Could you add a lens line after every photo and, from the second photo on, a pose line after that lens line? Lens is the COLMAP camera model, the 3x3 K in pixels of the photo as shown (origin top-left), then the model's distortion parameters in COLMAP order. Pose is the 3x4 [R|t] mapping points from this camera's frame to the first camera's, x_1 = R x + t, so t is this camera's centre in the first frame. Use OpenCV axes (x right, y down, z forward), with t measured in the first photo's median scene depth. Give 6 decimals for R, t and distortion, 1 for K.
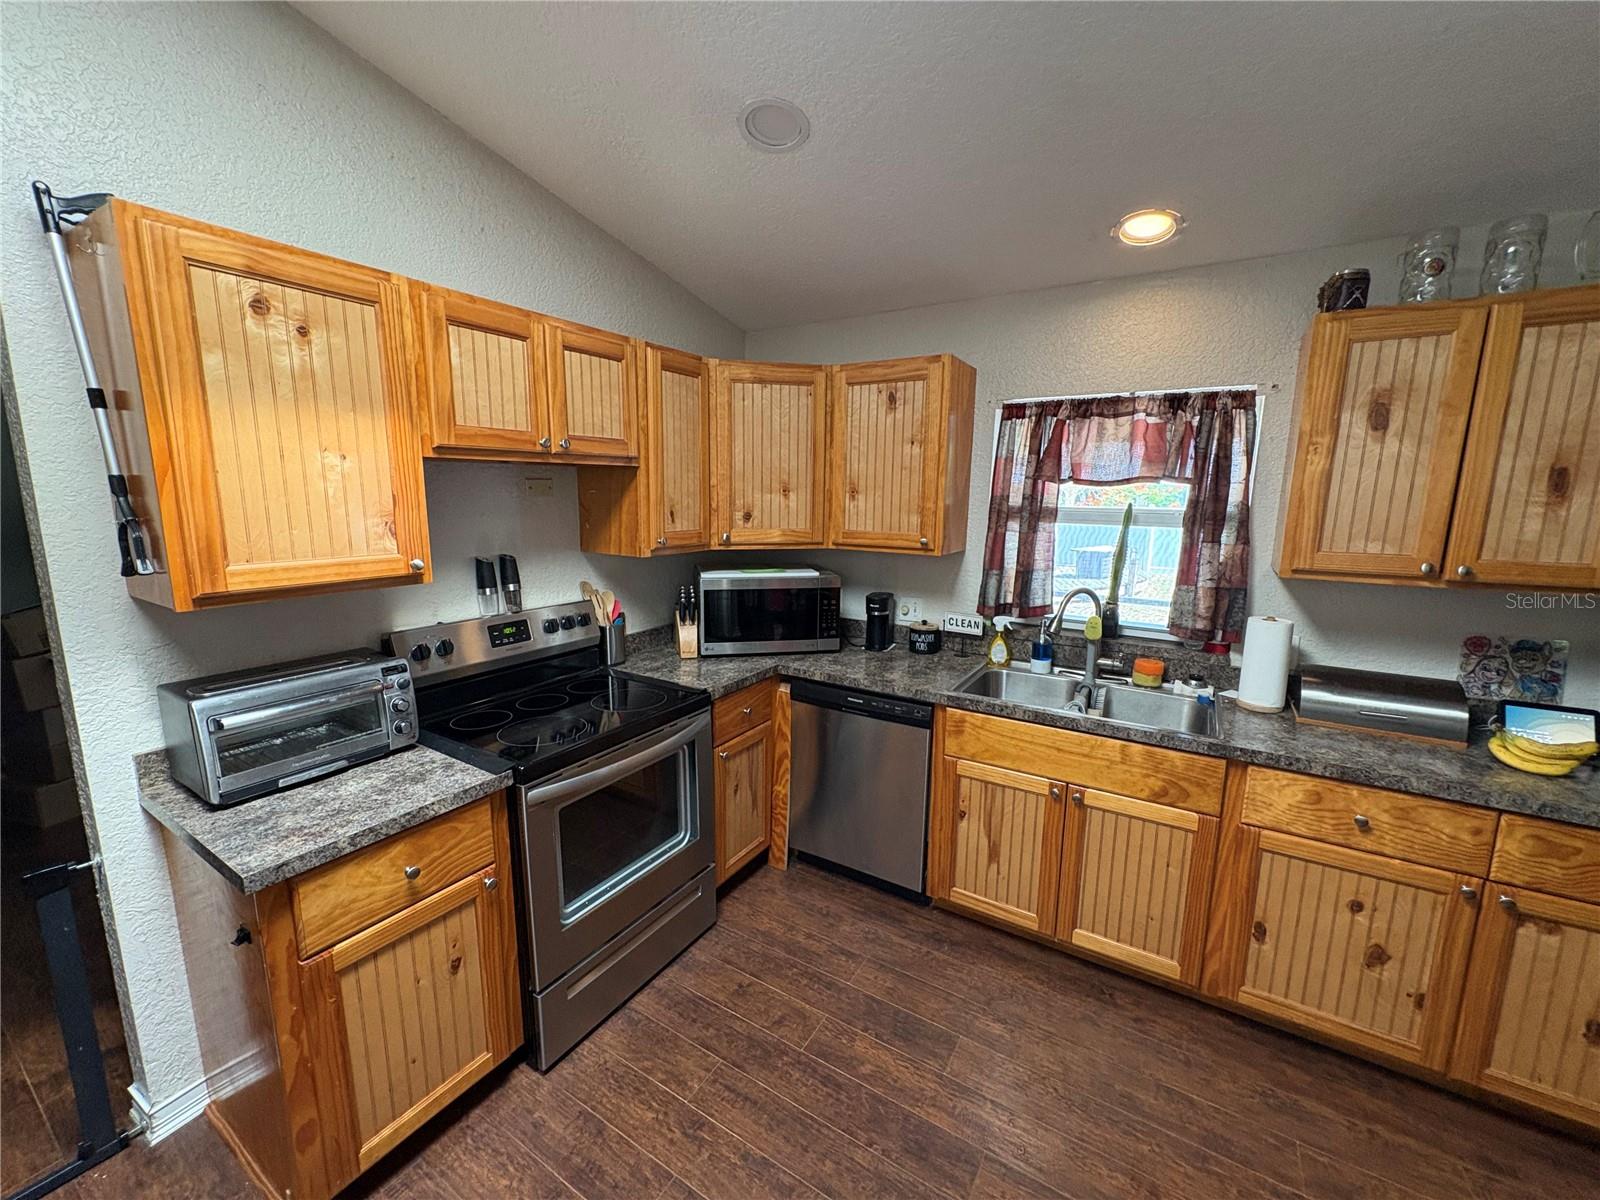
lens RADIAL K [[639.5, 0, 800.5], [0, 639.5, 598.5], [0, 0, 1]] dist [-0.001059, 0.000118]
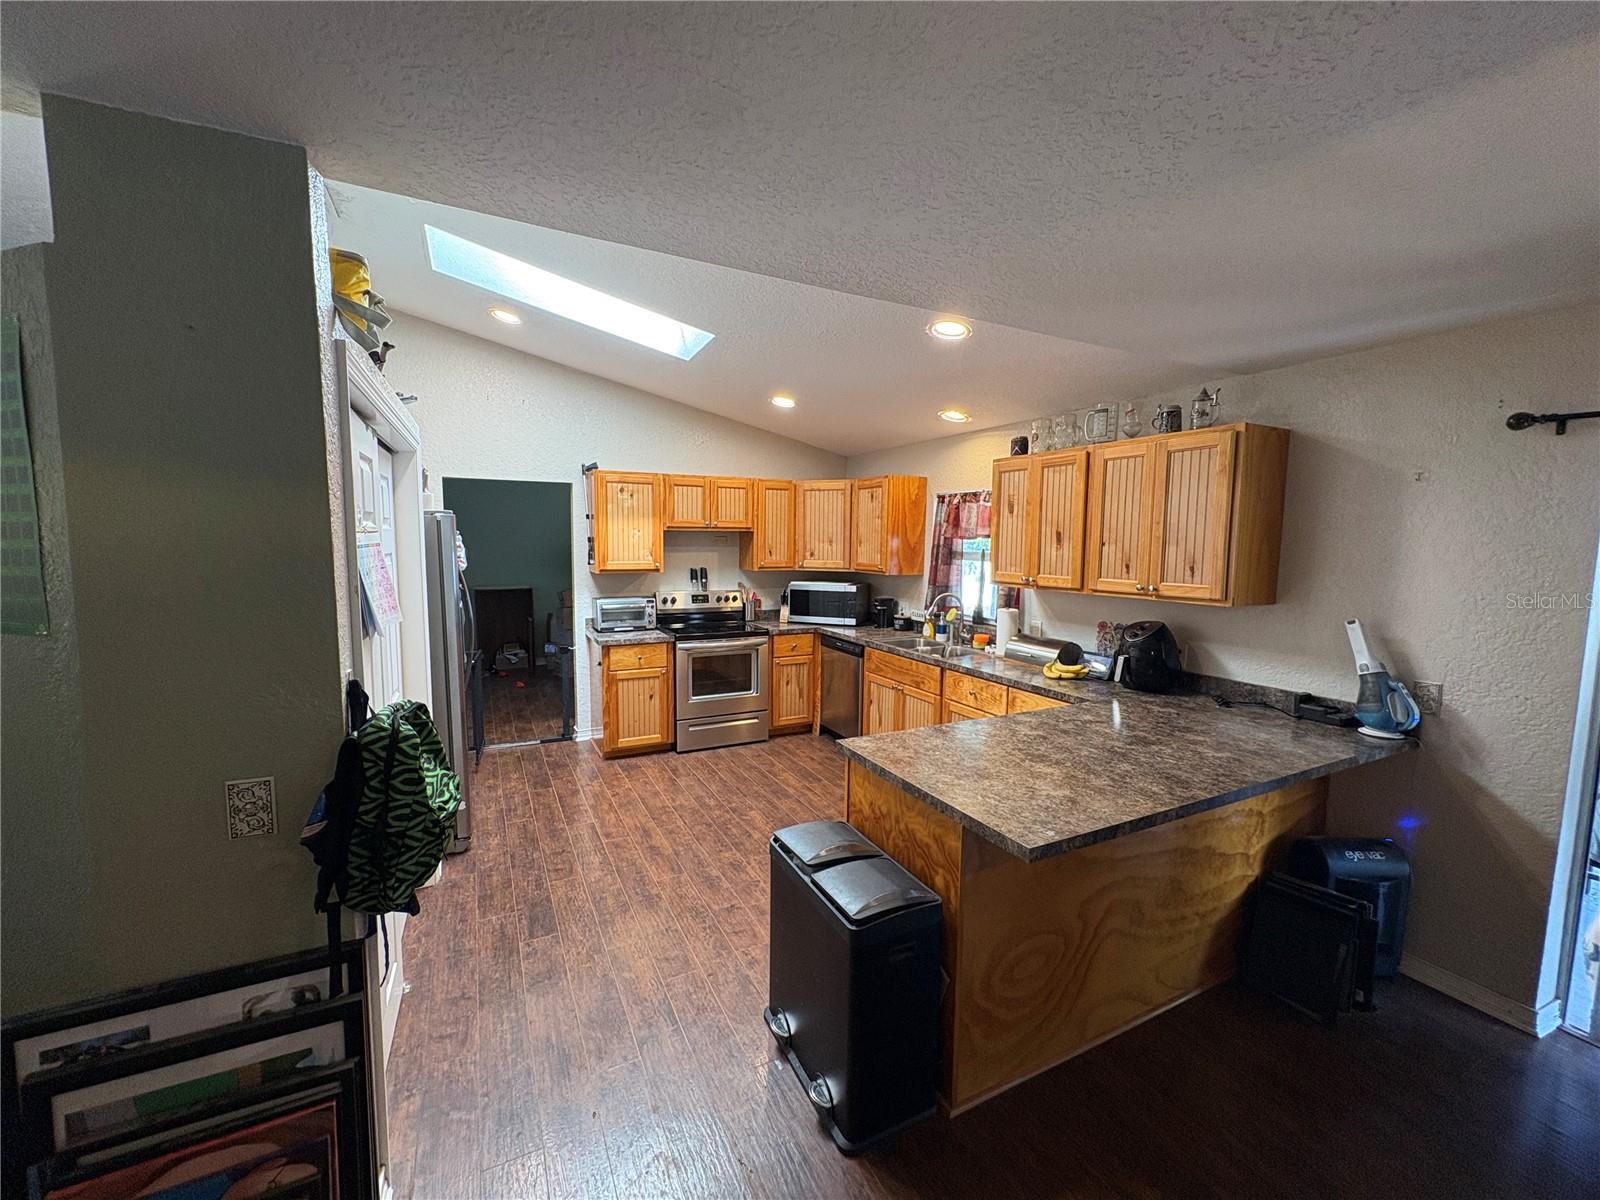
lens RADIAL K [[639.5, 0, 800.6], [0, 639.5, 598.6], [0, 0, 1]] dist [-0.001059, 0.000118]
pose [[0.855729, 0.047167, -0.515270, 1.120609], [-0.088941, 0.994423, -0.056679, 0.155057], [0.509723, 0.094331, 0.855152, -0.888943]]
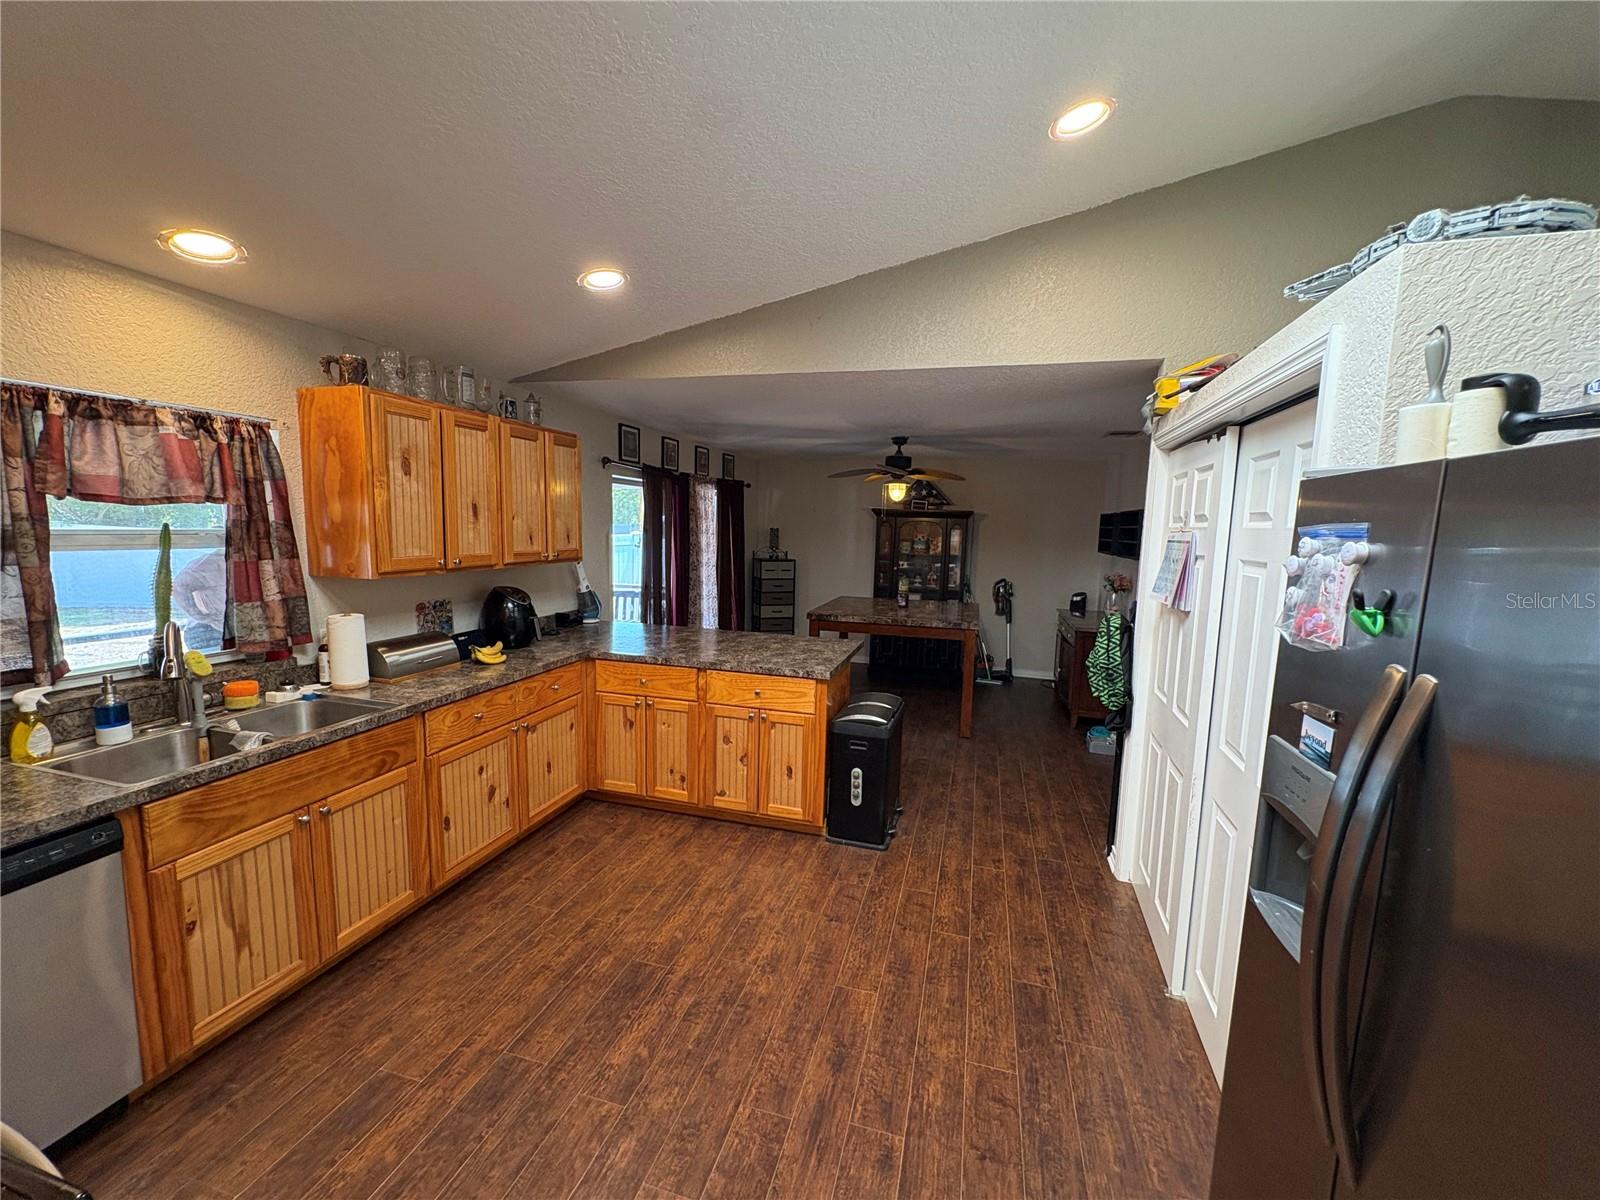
lens RADIAL K [[639.5, 0, 799.3], [0, 639.5, 598.8], [0, 0, 1]] dist [-0.001059, 0.000118]
pose [[-0.274278, -0.126269, 0.953324, -0.663768], [0.139012, 0.975724, 0.169231, -0.082992], [-0.951550, 0.178940, -0.250067, 0.435266]]
